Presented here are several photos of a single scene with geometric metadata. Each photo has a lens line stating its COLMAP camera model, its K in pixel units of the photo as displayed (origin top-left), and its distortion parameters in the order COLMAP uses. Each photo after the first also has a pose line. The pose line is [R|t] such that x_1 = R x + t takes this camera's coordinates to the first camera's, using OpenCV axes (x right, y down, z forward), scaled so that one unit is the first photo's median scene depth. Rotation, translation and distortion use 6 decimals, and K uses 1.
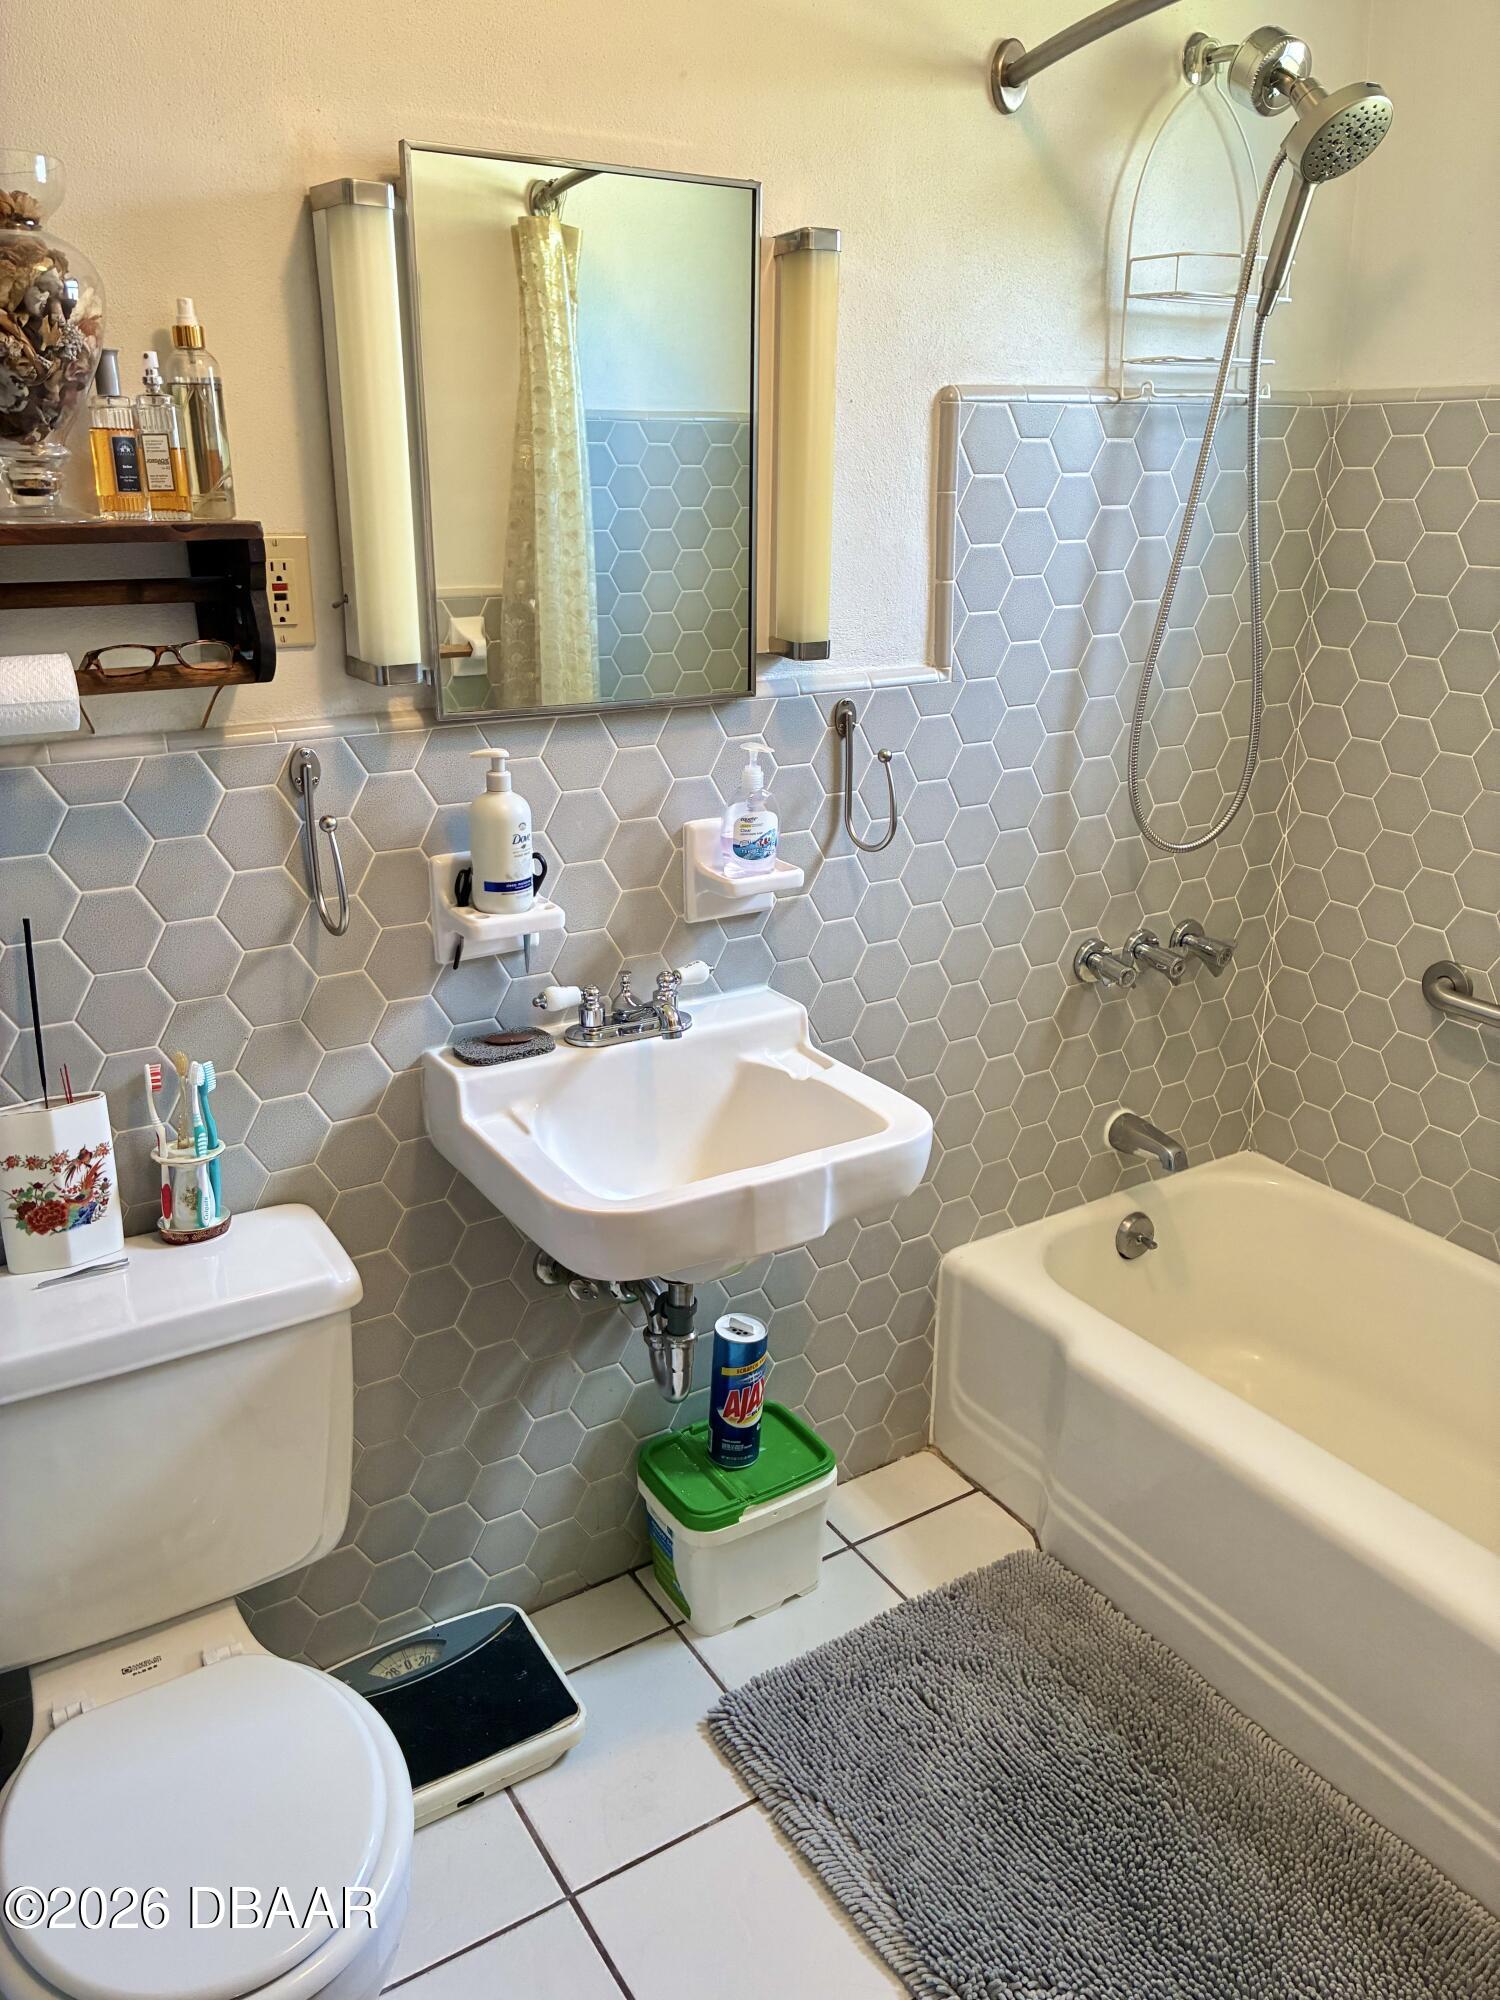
lens RADIAL K [[1528.4, 0, 749.7], [0, 1528.4, 978.2], [0, 0, 1]] dist [0.052637, -0.061102]
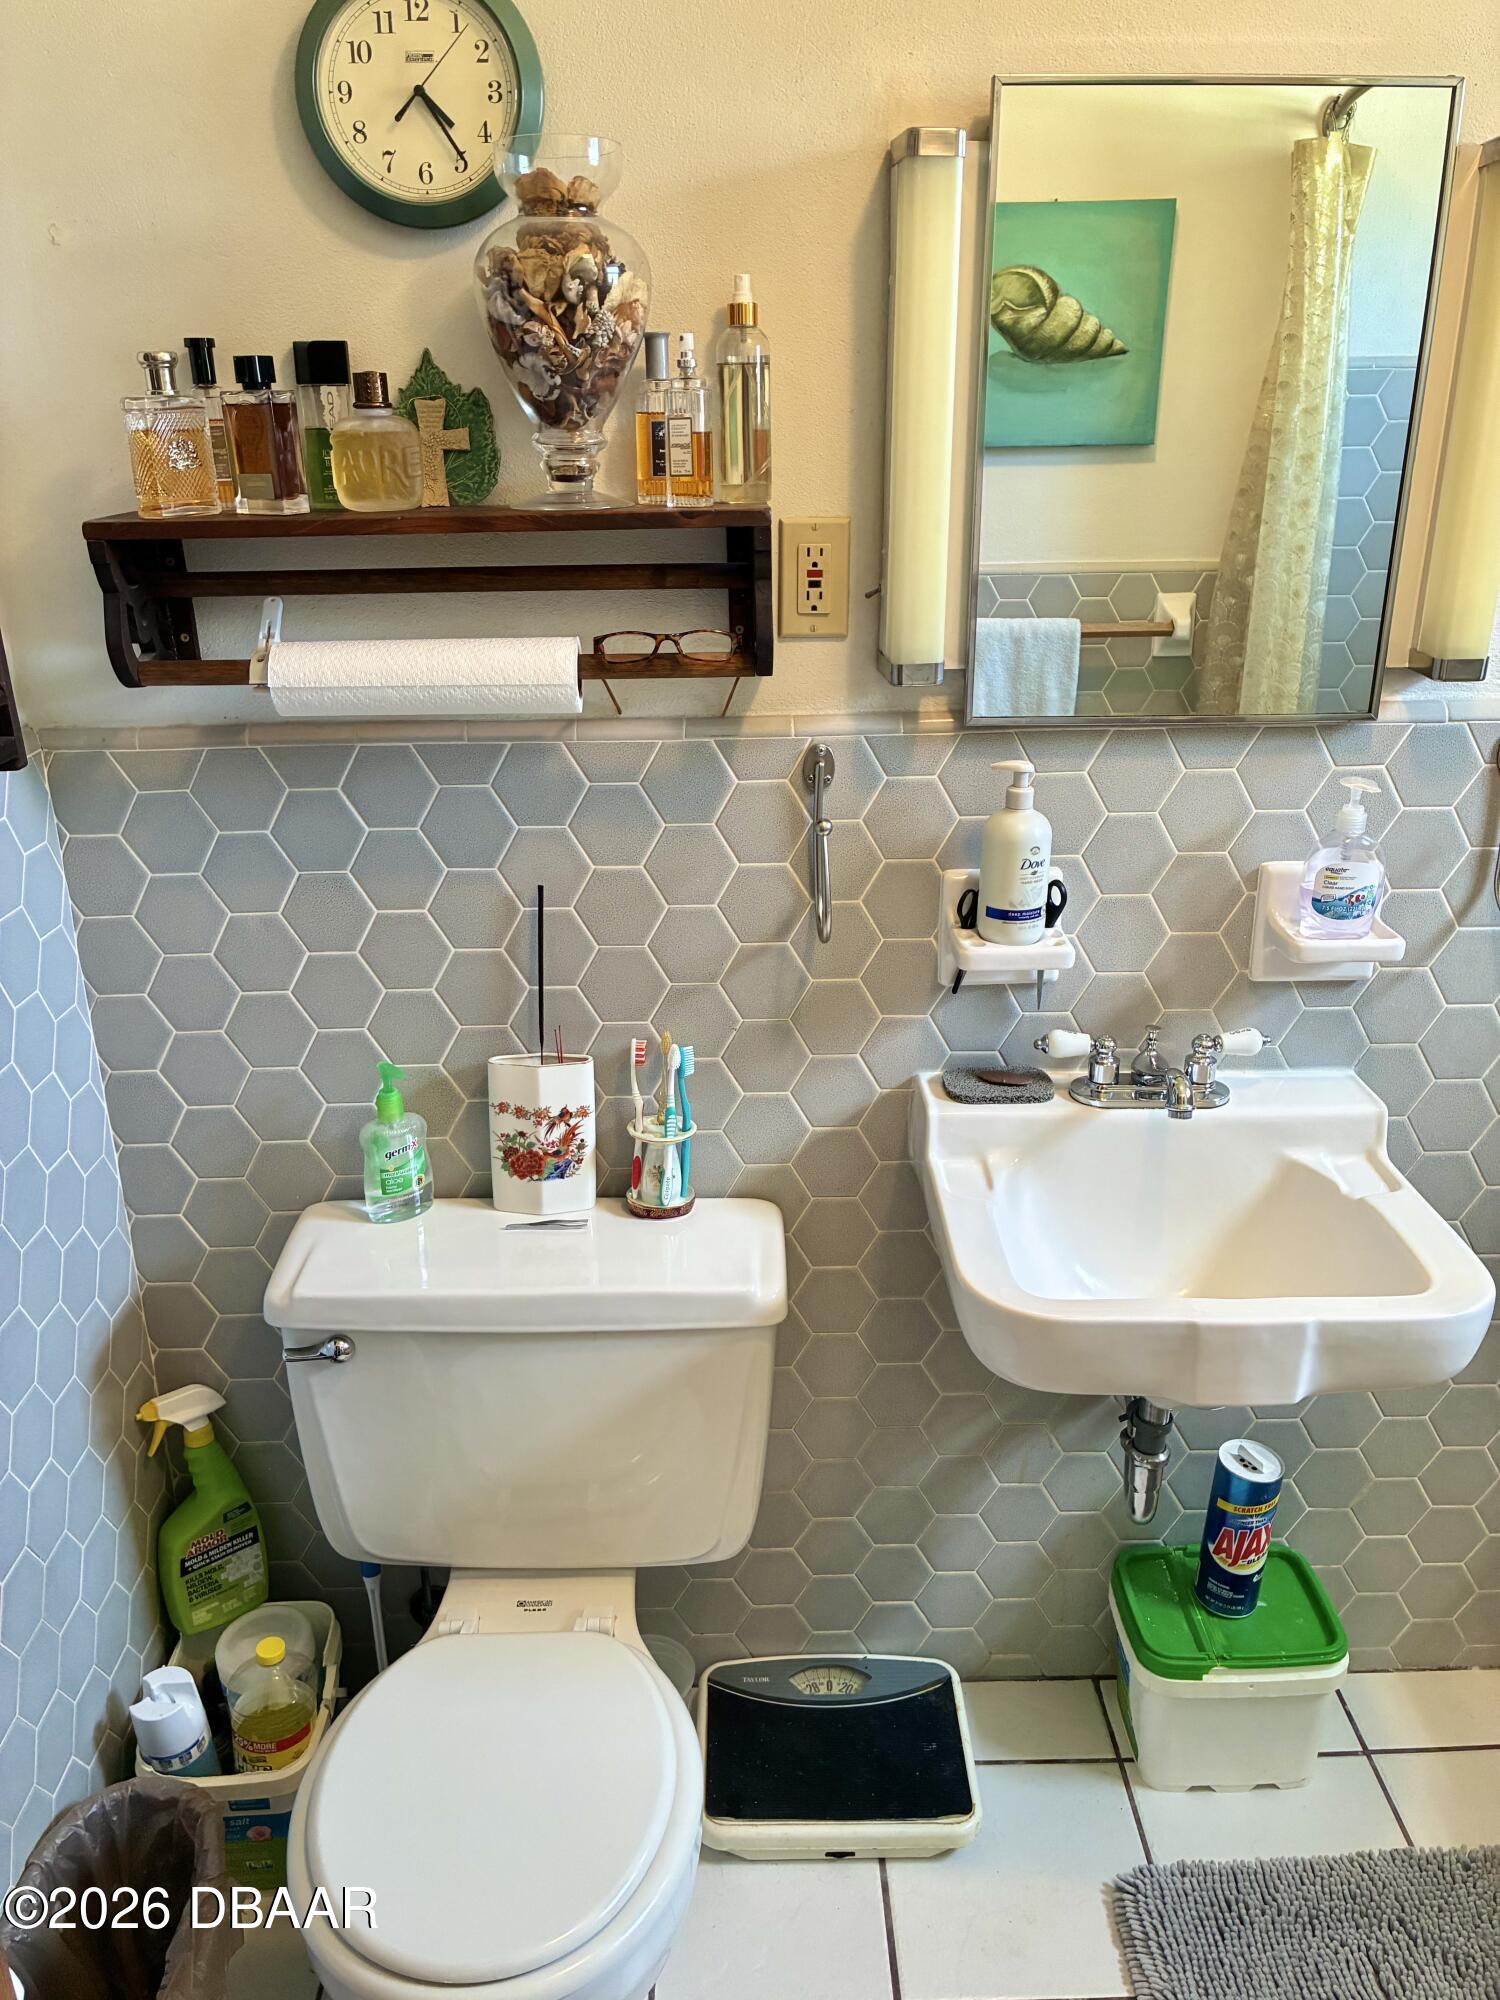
lens RADIAL K [[1528.4, 0, 735.1], [0, 1528.4, 981.3], [0, 0, 1]] dist [0.052637, -0.061102]
pose [[0.855342, 0.167155, -0.490356, 0.142168], [-0.151380, 0.985850, 0.072005, -0.058508], [0.495453, 0.012641, 0.868543, 0.133857]]
